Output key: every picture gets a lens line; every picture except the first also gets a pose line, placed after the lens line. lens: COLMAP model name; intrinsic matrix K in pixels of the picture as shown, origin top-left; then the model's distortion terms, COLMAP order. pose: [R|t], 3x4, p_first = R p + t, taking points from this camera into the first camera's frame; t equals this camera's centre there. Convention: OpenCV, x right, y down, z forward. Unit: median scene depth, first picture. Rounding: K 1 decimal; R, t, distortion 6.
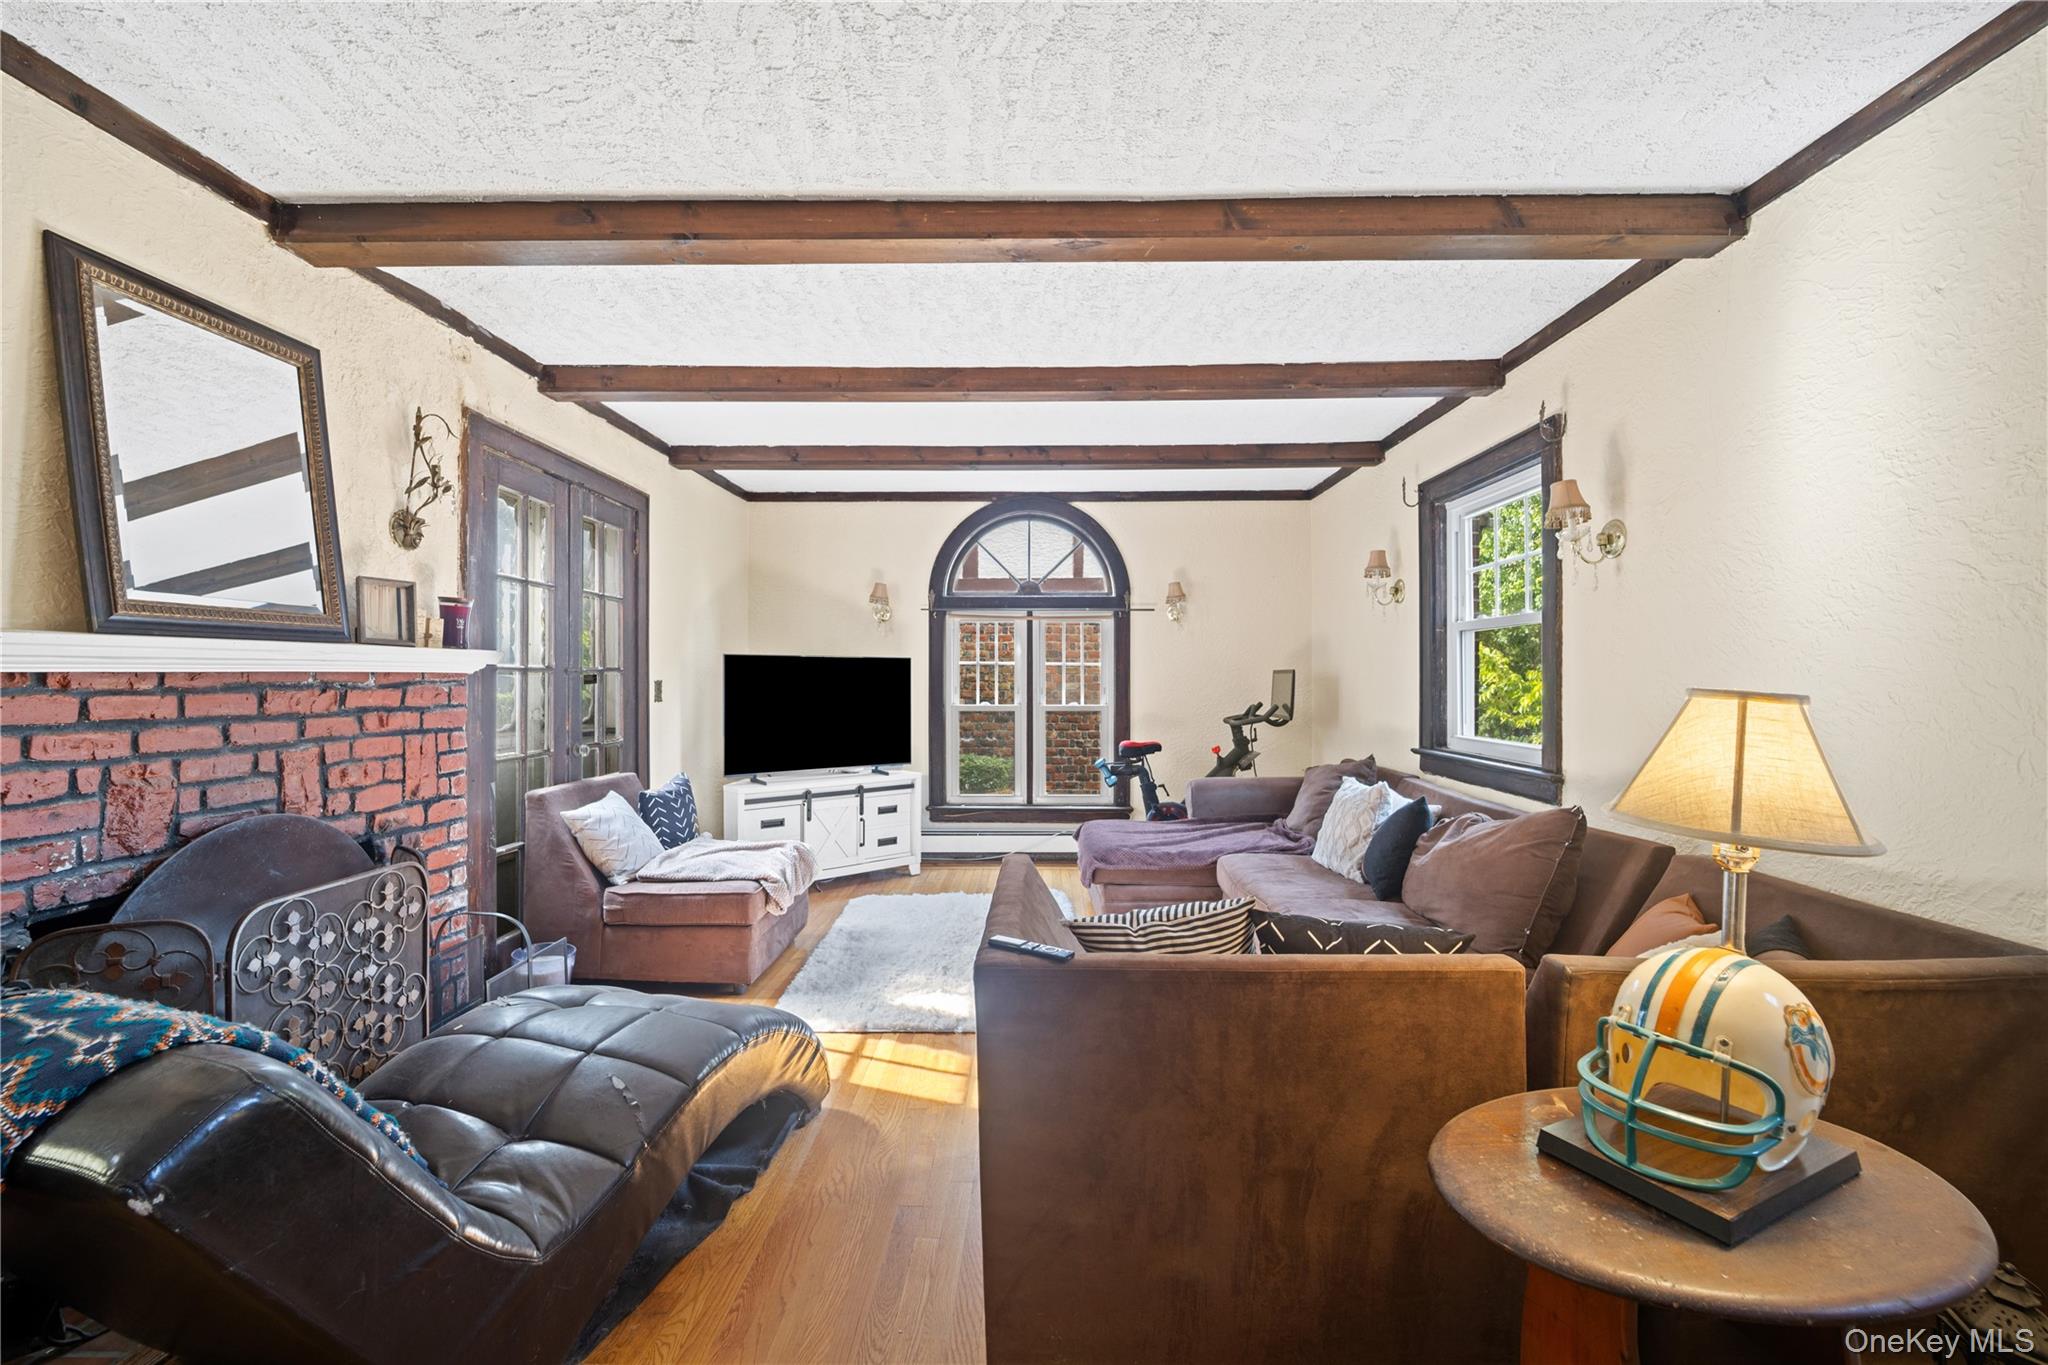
lens RADIAL K [[844.2, 0, 1024.0], [0, 844.2, 682.5], [0, 0, 1]] dist [-0.024379, 0.000150]
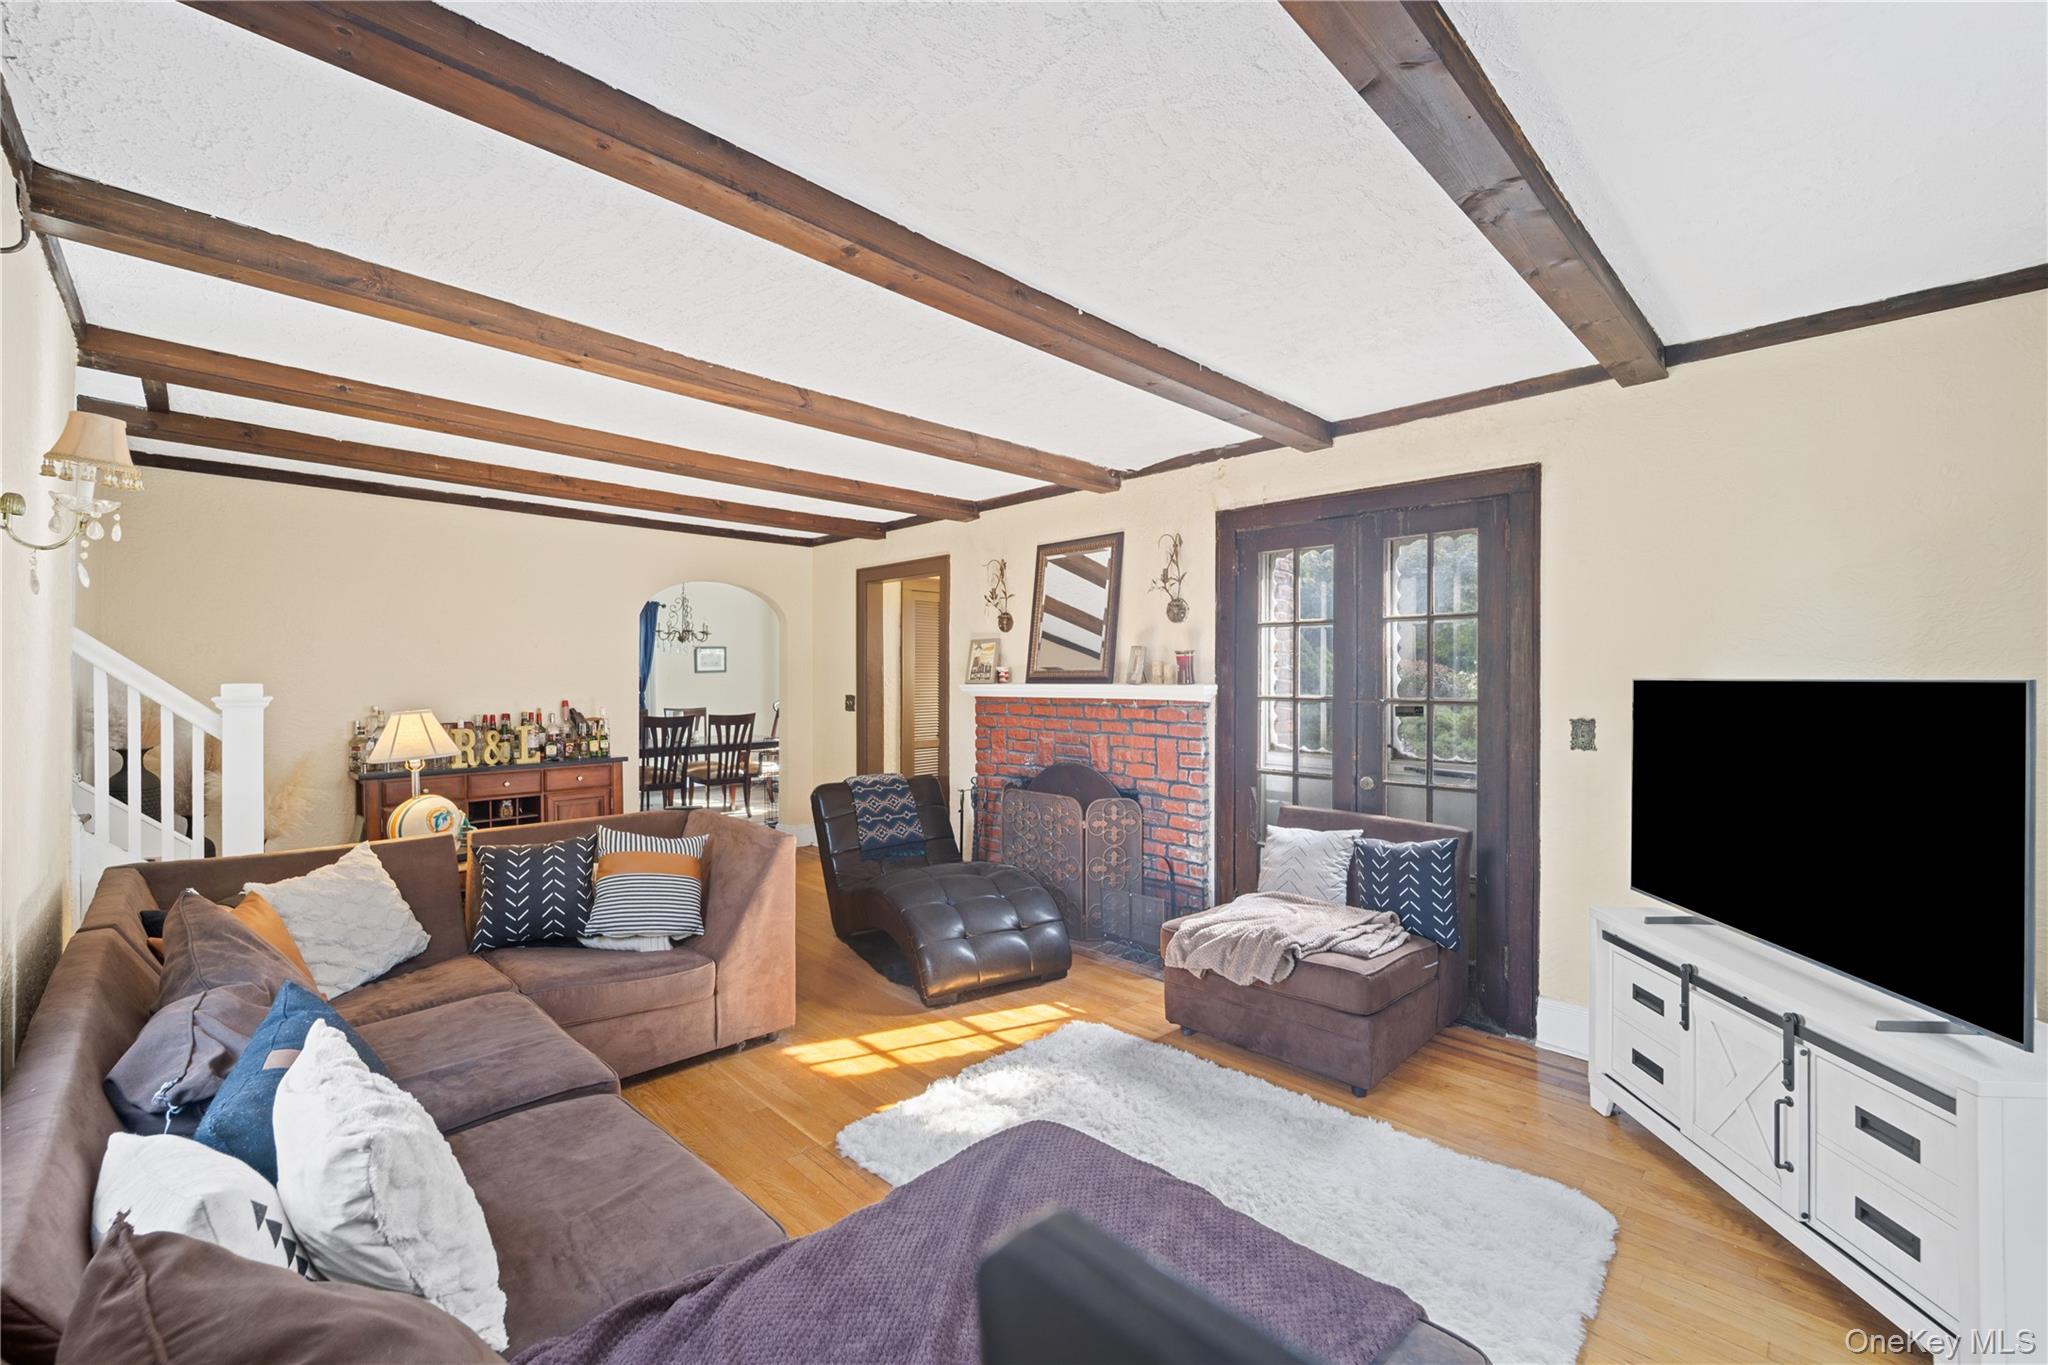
lens RADIAL K [[844.2, 0, 1024.0], [0, 844.2, 682.5], [0, 0, 1]] dist [-0.024379, 0.000150]
pose [[-0.708281, 0.005402, -0.705910, 0.343308], [-0.003141, 0.999937, 0.010803, -0.034526], [0.705923, 0.009869, -0.708220, 1.089623]]
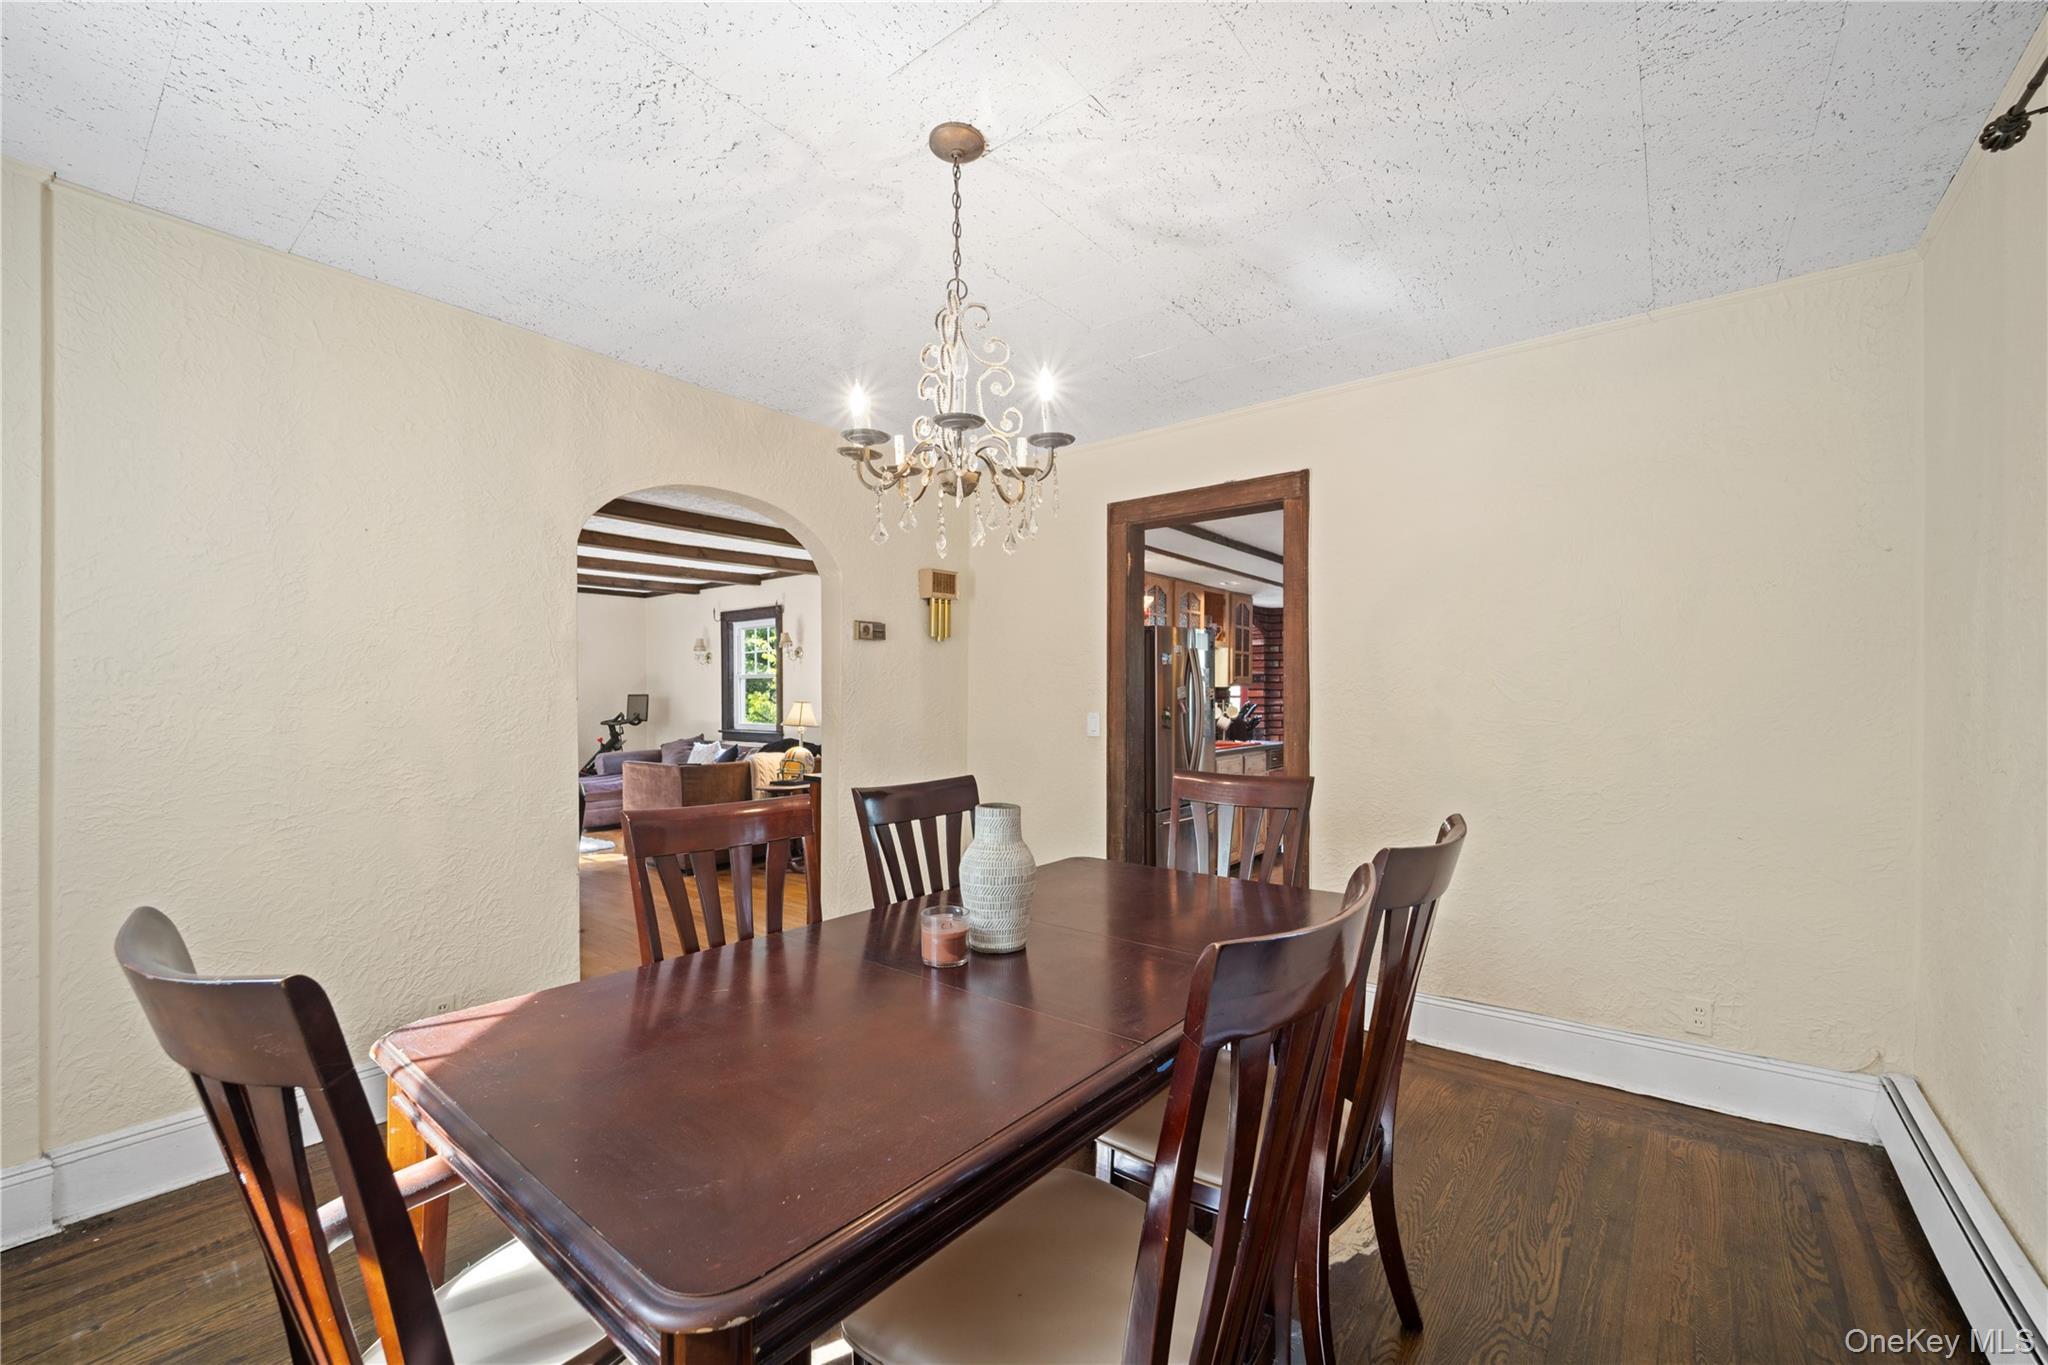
lens RADIAL K [[797.2, 0, 1024.0], [0, 797.2, 682.5], [0, 0, 1]] dist [-0.023115, 0.000006]
pose [[0.621771, 0.005675, 0.783178, -0.587013], [0.007947, 0.999877, -0.013554, -0.010703], [-0.783159, 0.014651, 0.621649, -0.804492]]
